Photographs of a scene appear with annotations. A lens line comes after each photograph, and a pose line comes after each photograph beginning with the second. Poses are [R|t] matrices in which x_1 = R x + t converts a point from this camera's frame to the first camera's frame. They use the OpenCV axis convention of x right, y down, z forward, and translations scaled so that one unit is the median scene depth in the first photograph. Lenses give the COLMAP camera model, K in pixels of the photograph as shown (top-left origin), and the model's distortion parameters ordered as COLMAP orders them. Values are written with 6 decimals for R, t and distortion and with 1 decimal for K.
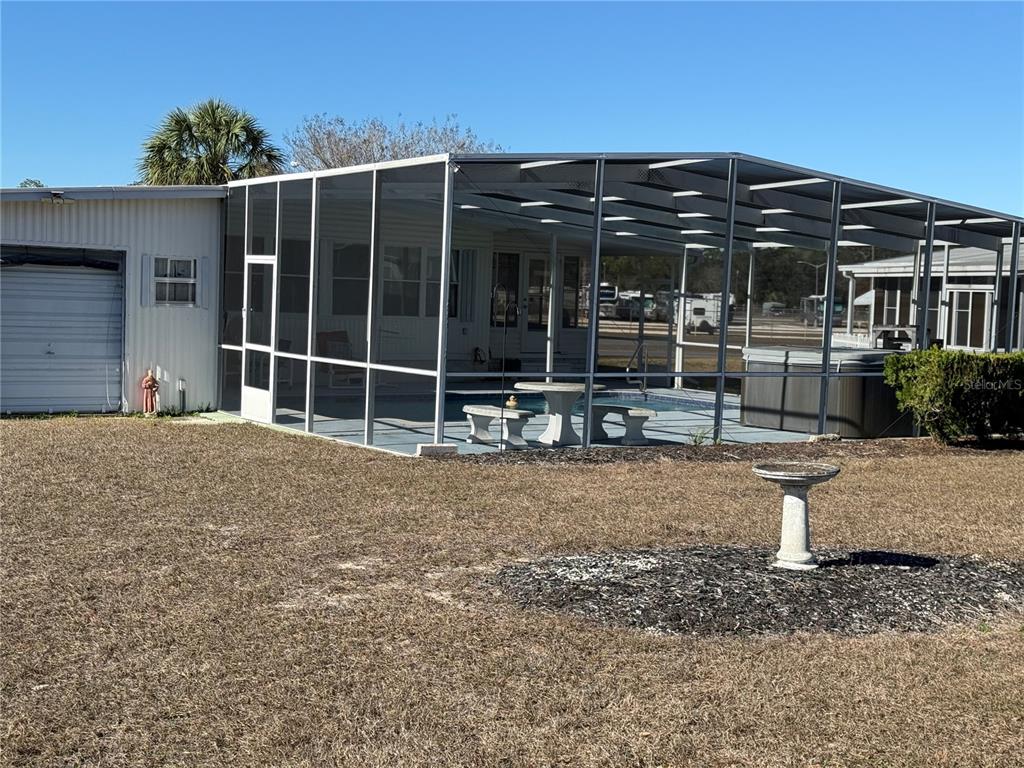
lens RADIAL K [[1422.5, 0, 512.0], [0, 1422.5, 384.0], [0, 0, 1]] dist [0.009857, 0.010464]
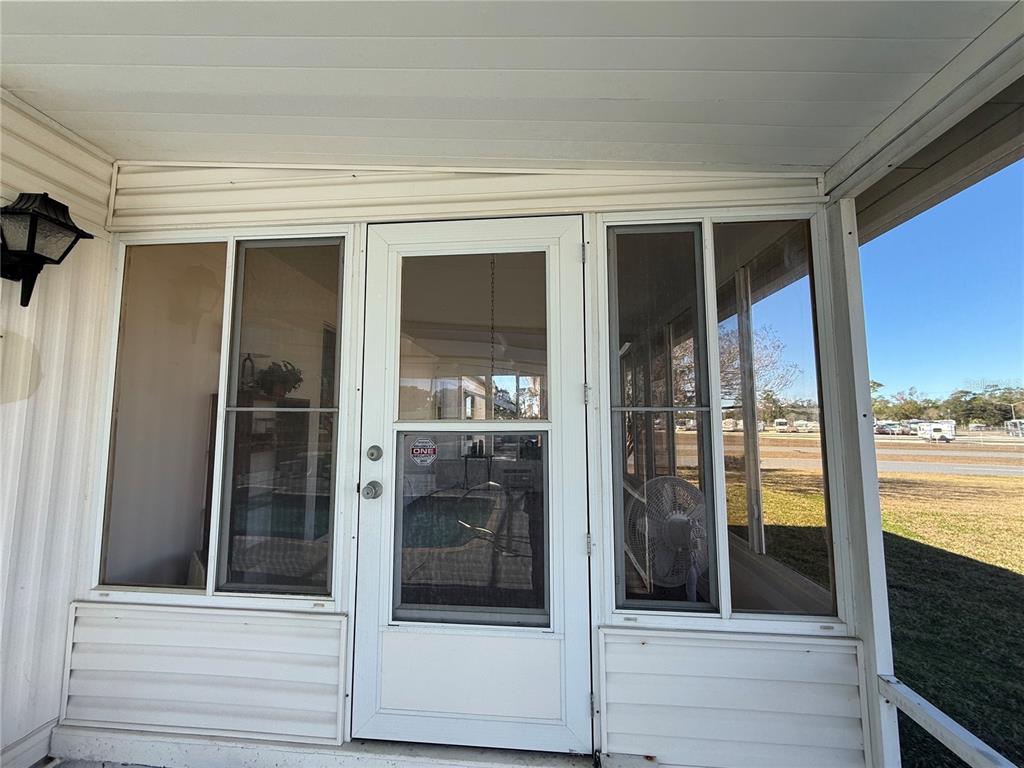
lens RADIAL K [[407.0, 0, 512.0], [0, 407.0, 384.0], [0, 0, 1]] dist [0.001791, 0.000186]
pose [[0.795767, -0.090447, -0.598811, 0.014912], [-0.012893, 0.986030, -0.166067, -0.015011], [0.605466, 0.139871, 0.783484, 0.242554]]
